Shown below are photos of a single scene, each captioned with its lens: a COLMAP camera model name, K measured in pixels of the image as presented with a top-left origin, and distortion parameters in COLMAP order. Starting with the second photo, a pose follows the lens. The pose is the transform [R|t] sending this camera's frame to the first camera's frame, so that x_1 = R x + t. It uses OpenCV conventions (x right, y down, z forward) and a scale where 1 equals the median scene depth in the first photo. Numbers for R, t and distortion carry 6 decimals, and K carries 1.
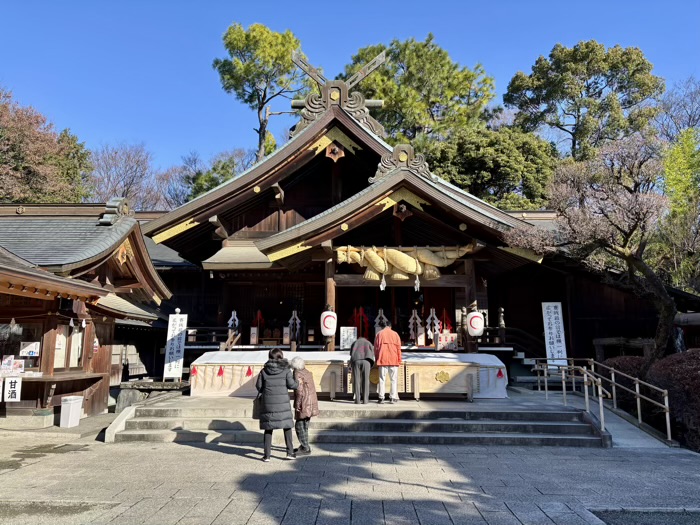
lens RADIAL K [[516.3, 0, 350.0], [0, 516.3, 262.5], [0, 0, 1]] dist [0.047938, -0.055814]
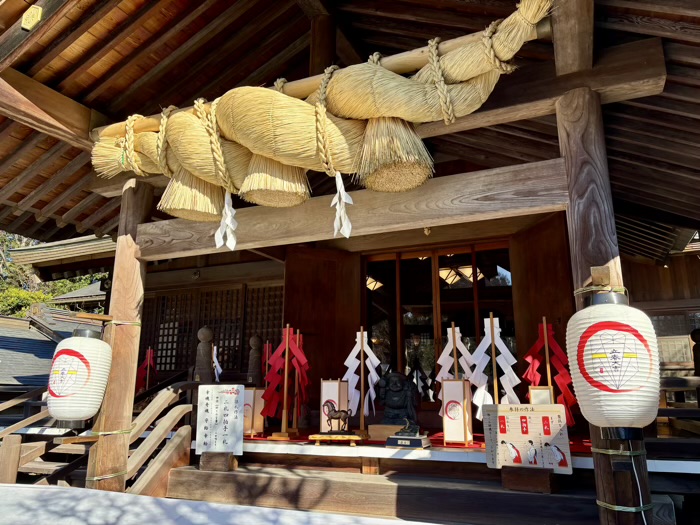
lens RADIAL K [[516.3, 0, 350.0], [0, 516.3, 262.5], [0, 0, 1]] dist [0.047938, -0.055814]
pose [[0.929263, -0.093201, -0.357469, 0.202116], [0.063599, 0.993565, -0.093717, 0.083138], [0.363904, 0.064353, 0.929211, 0.710934]]
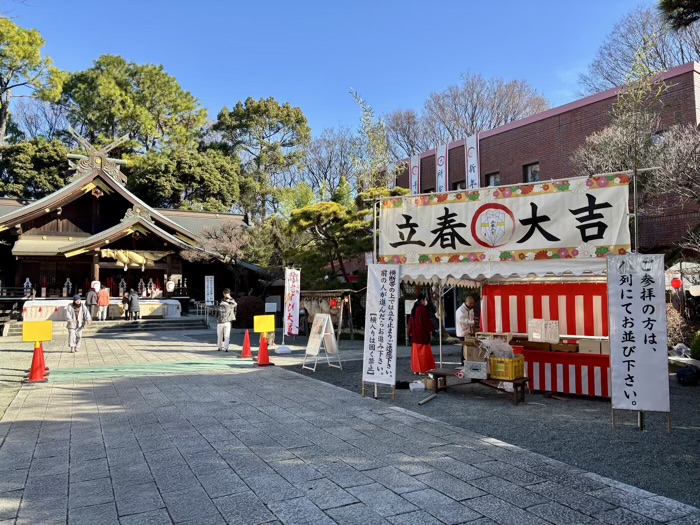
lens RADIAL K [[516.3, 0, 350.0], [0, 516.3, 262.5], [0, 0, 1]] dist [0.047938, -0.055814]
pose [[0.875799, 0.020759, 0.482229, -0.144642], [-0.066902, 0.994652, 0.078685, -0.191510], [-0.478017, -0.101174, 0.872504, -1.180767]]
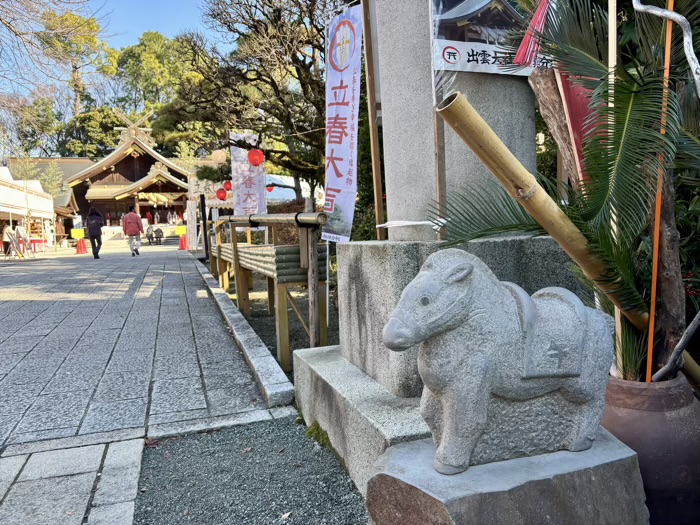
lens RADIAL K [[516.3, 0, 350.0], [0, 516.3, 262.5], [0, 0, 1]] dist [0.047938, -0.055814]
pose [[0.938633, -0.065908, 0.338562, 0.076291], [-0.011744, 0.974898, 0.222343, -0.311000], [-0.344718, -0.212675, 0.914297, -2.220226]]
